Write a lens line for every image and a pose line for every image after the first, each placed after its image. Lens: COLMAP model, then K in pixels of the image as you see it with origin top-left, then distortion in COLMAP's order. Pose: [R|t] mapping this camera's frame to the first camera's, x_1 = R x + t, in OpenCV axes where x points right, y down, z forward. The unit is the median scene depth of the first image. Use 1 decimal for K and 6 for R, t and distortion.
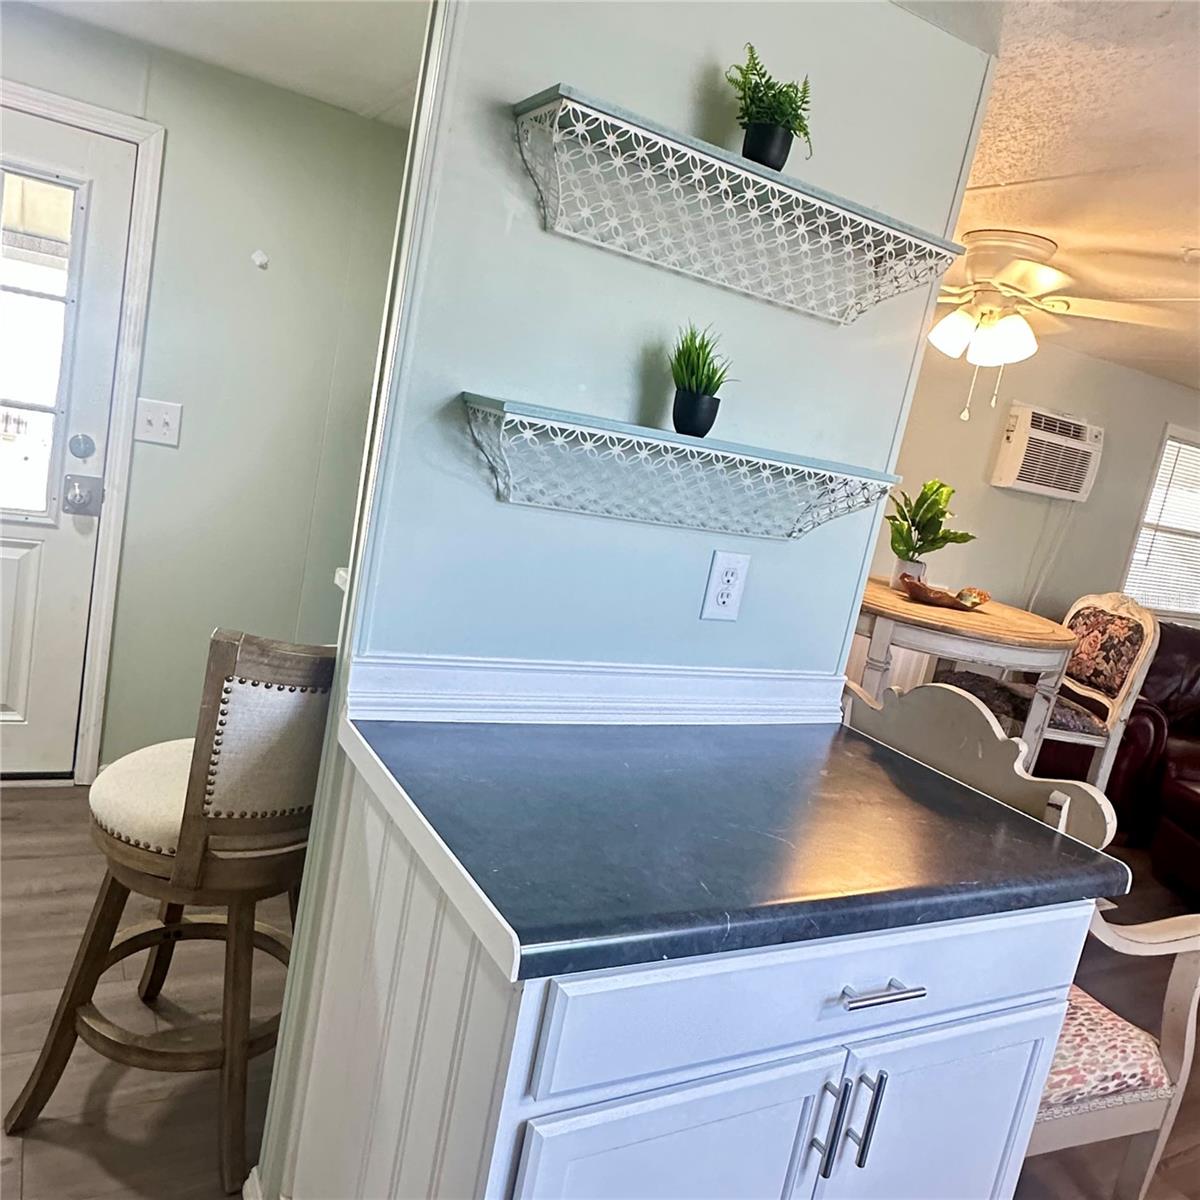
lens RADIAL K [[964.7, 0, 596.5], [0, 964.7, 576.3], [0, 0, 1]] dist [-0.006770, 0.006227]
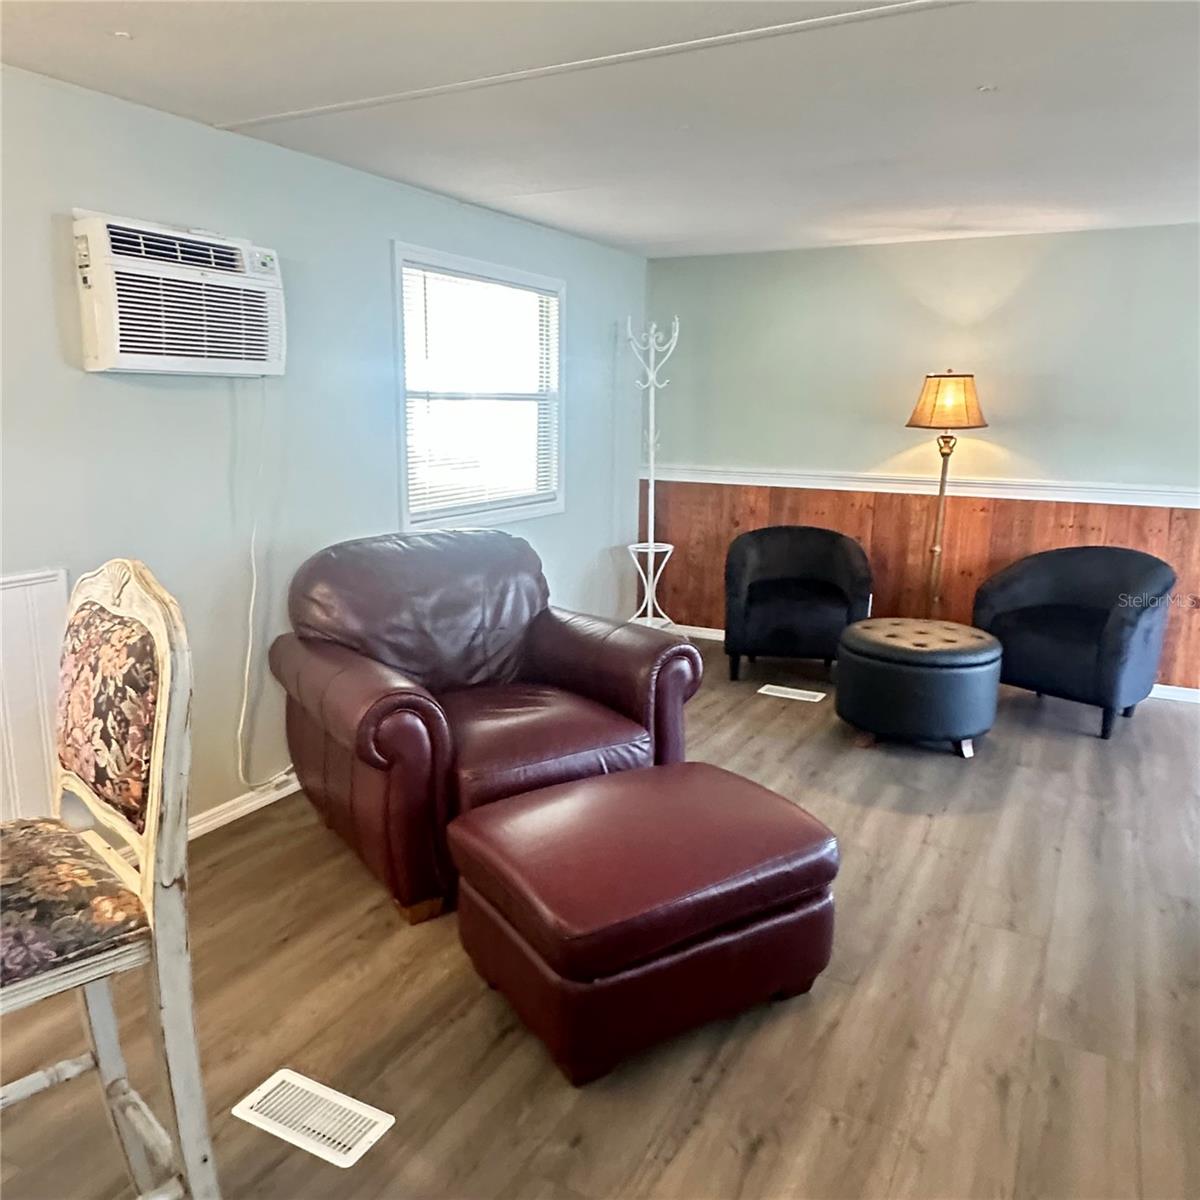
lens RADIAL K [[964.7, 0, 594.6], [0, 964.7, 587.2], [0, 0, 1]] dist [-0.006770, 0.006227]
pose [[0.830121, -0.277075, 0.483869, 0.509641], [0.235630, 0.960822, 0.145945, 0.016655], [-0.505350, -0.007138, 0.862885, 0.550895]]
